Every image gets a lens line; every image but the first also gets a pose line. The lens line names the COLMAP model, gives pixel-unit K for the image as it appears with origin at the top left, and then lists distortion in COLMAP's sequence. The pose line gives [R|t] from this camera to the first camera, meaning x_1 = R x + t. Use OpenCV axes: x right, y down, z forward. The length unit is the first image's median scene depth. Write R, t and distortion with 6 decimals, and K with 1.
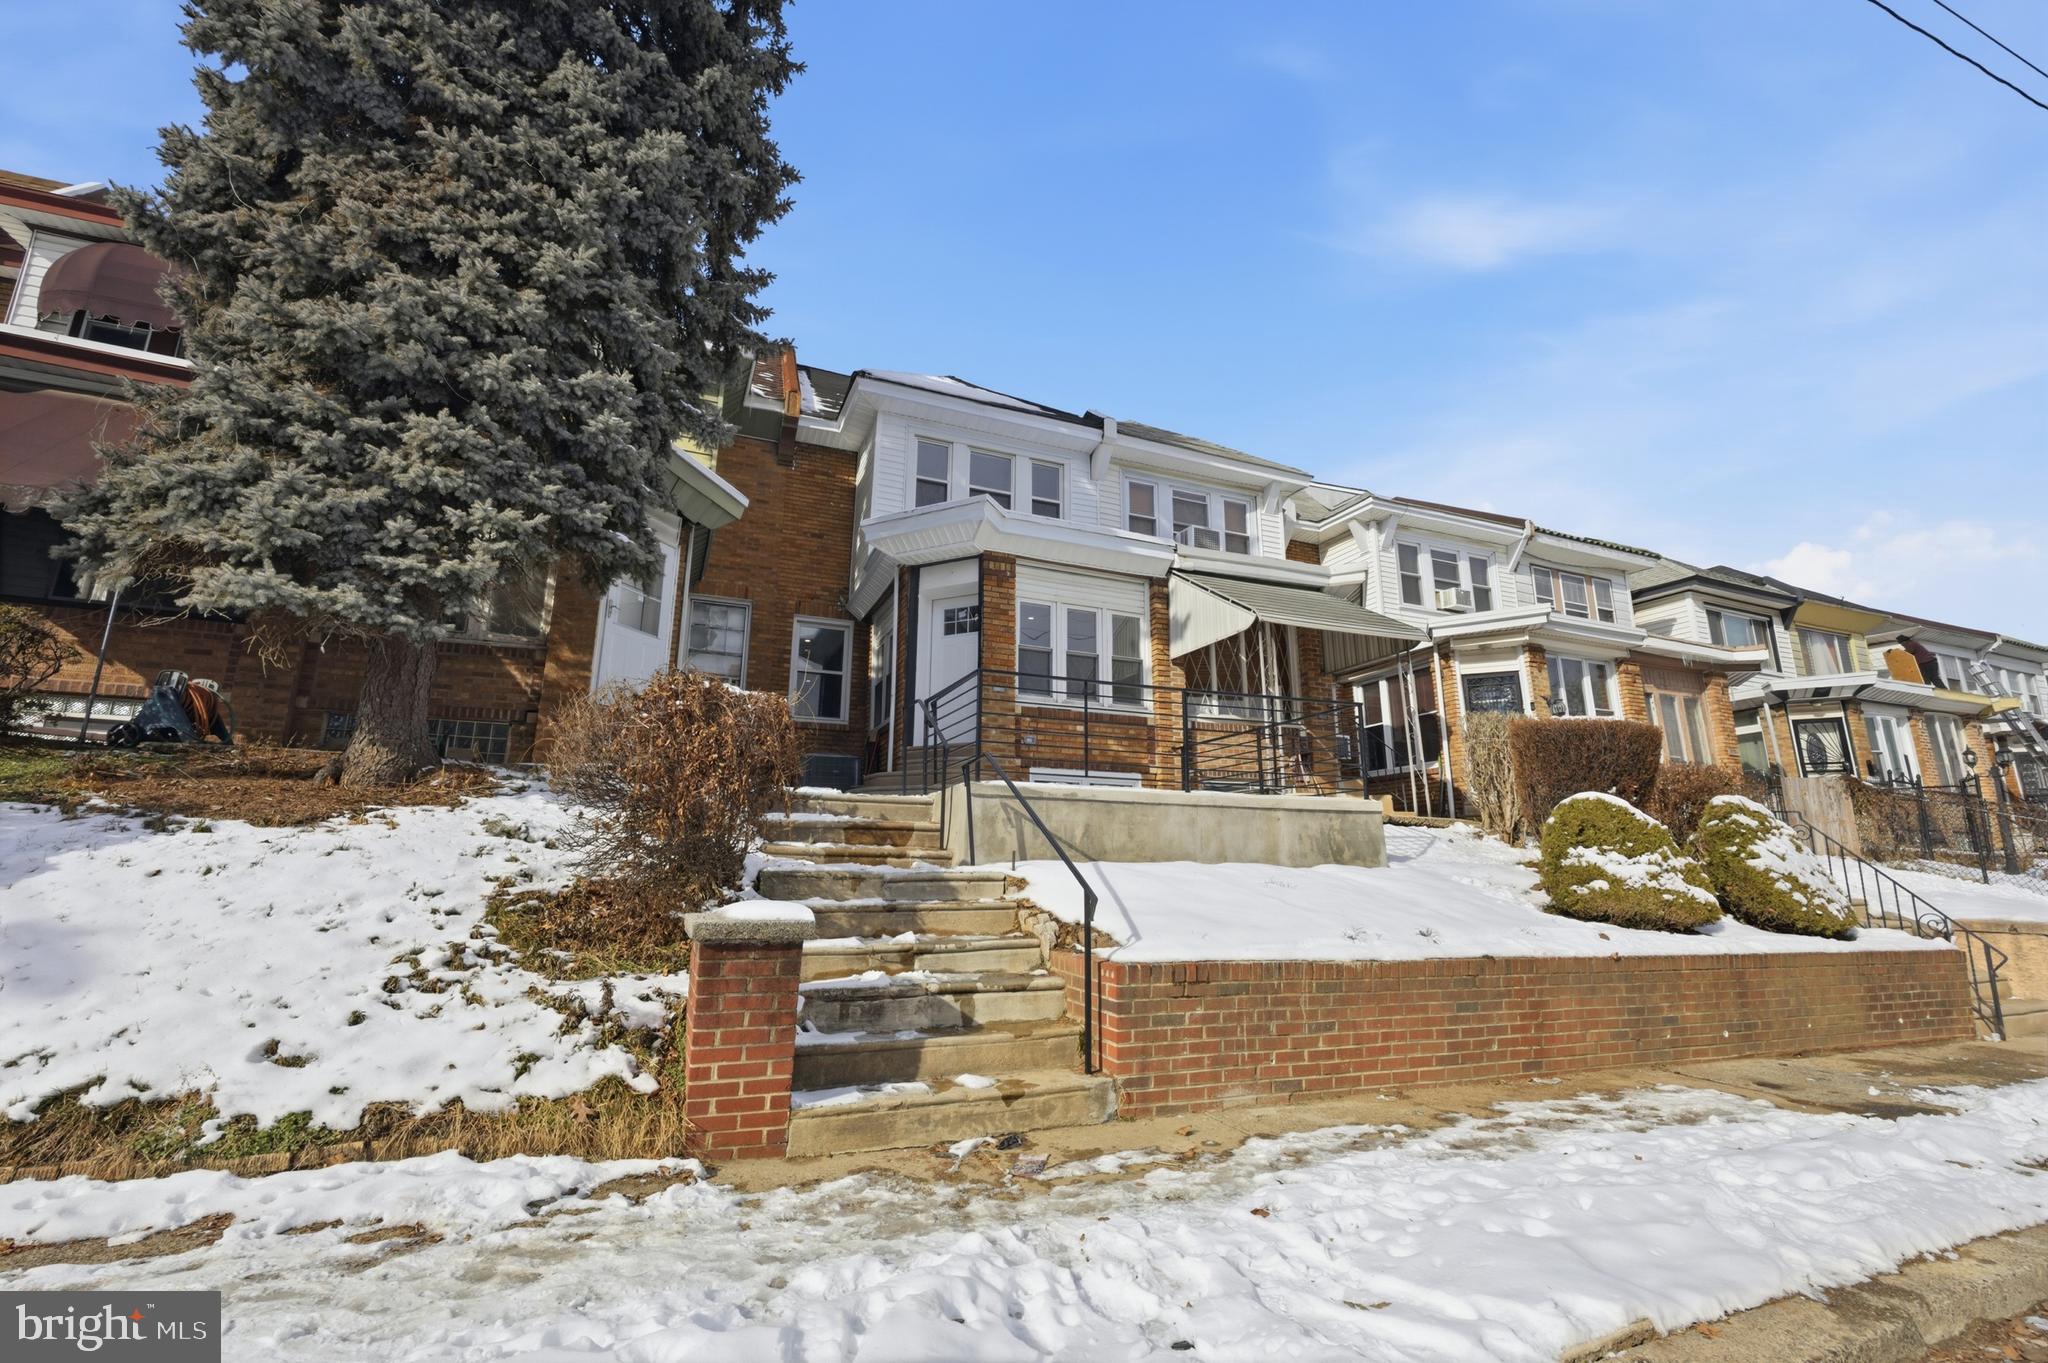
lens RADIAL K [[869.5, 0, 1026.0], [0, 869.5, 666.5], [0, 0, 1]] dist [-0.010797, 0.000189]
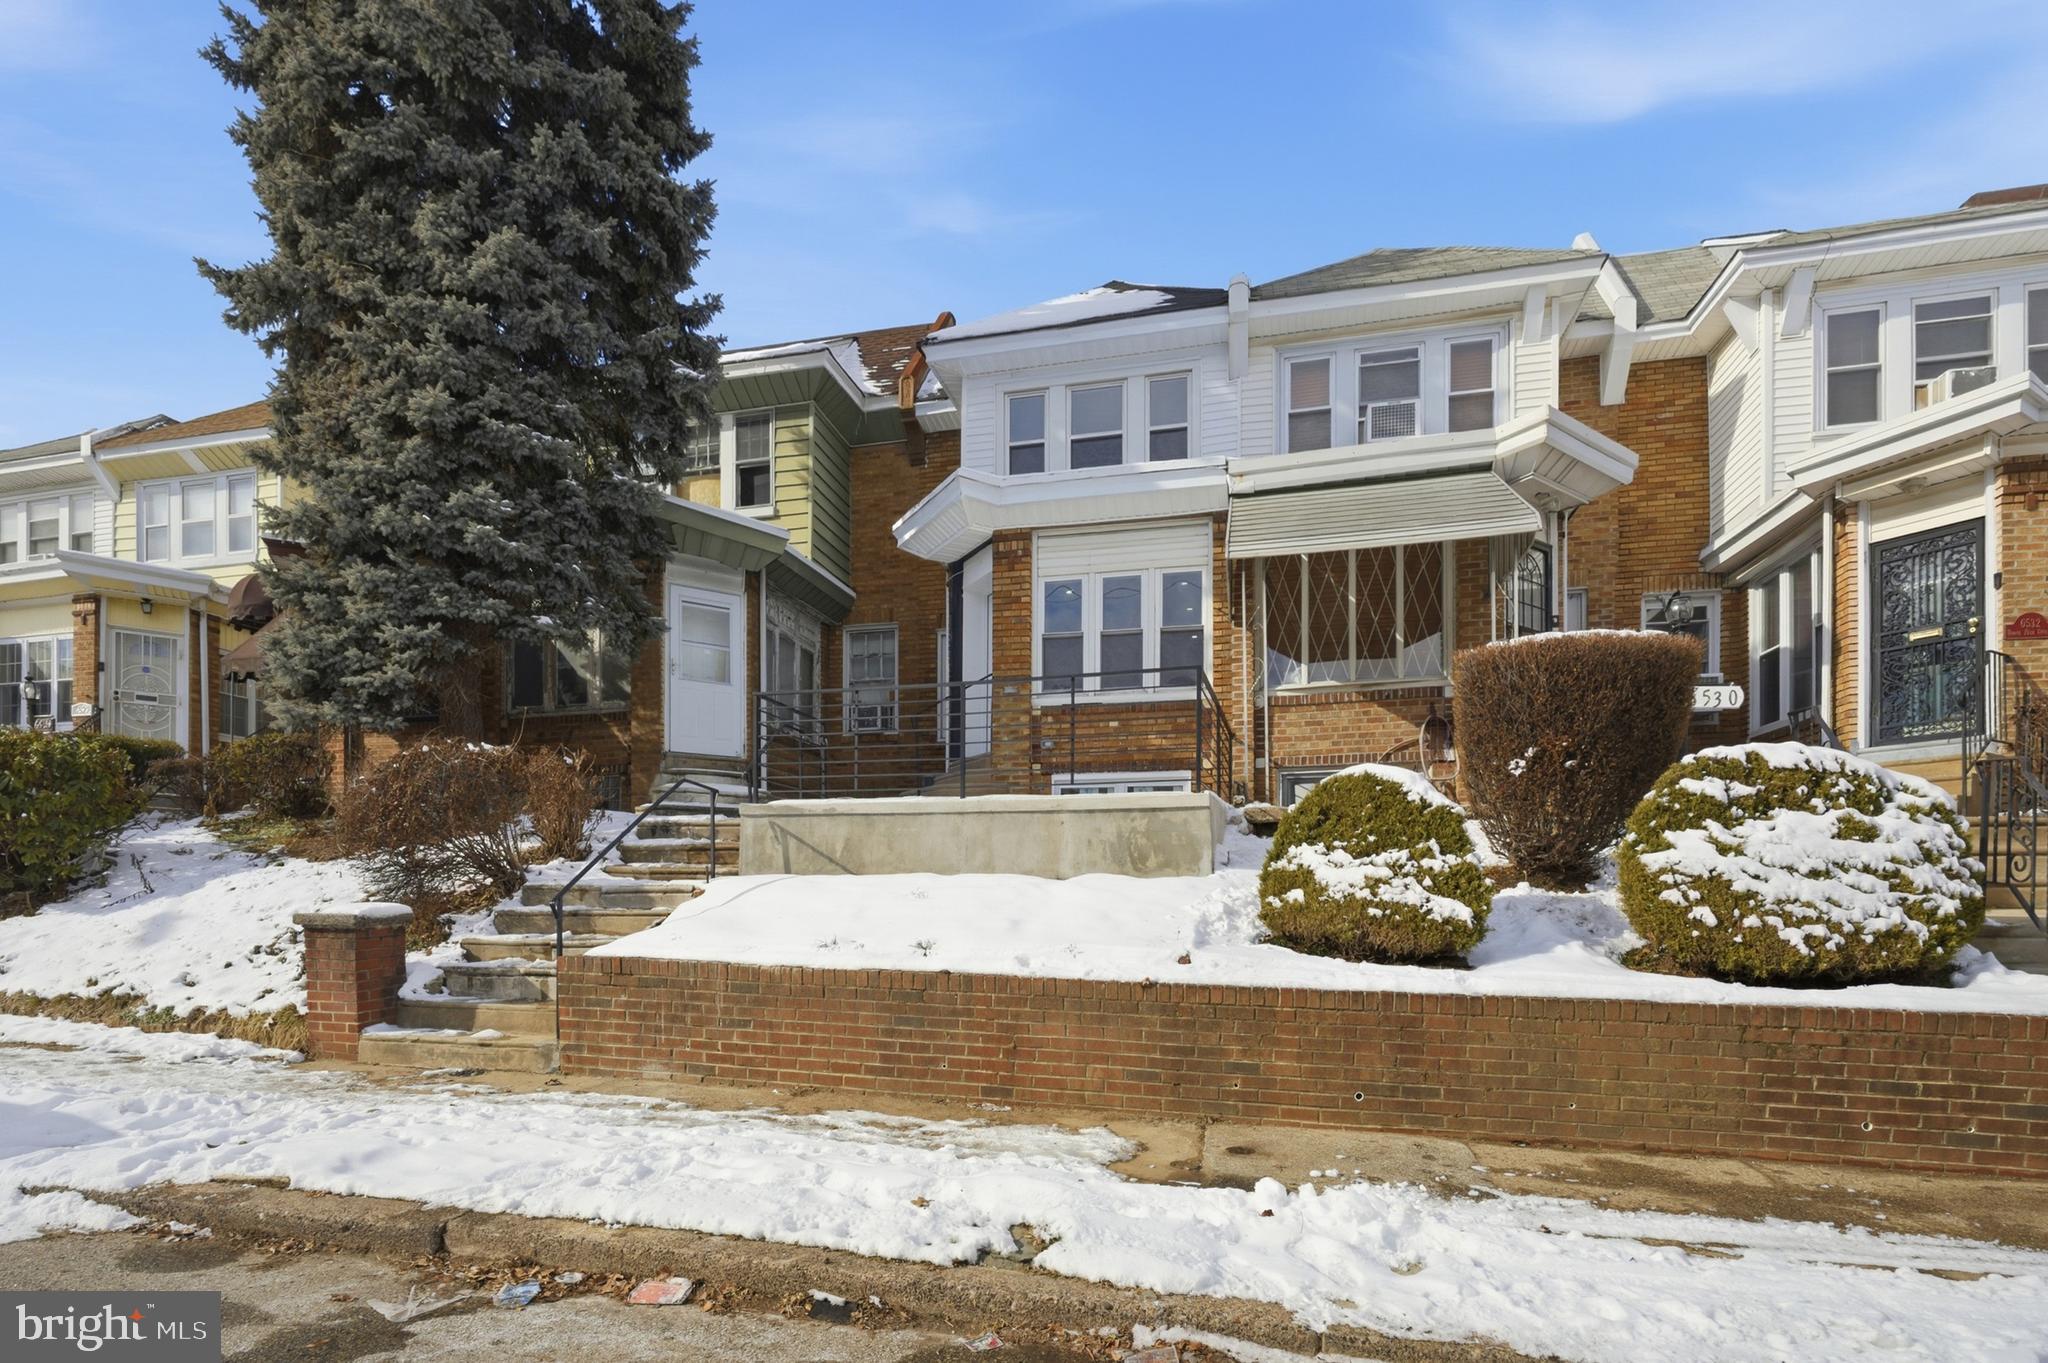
lens RADIAL K [[1040.7, 0, 1023.4], [0, 1040.7, 912.1], [0, 0, 1]] dist [-0.002157, 0.000433]
pose [[0.790026, 0.006542, -0.613038, 0.959480], [0.142599, 0.970557, 0.194127, 0.061671], [0.596258, -0.240784, 0.765832, 0.187445]]
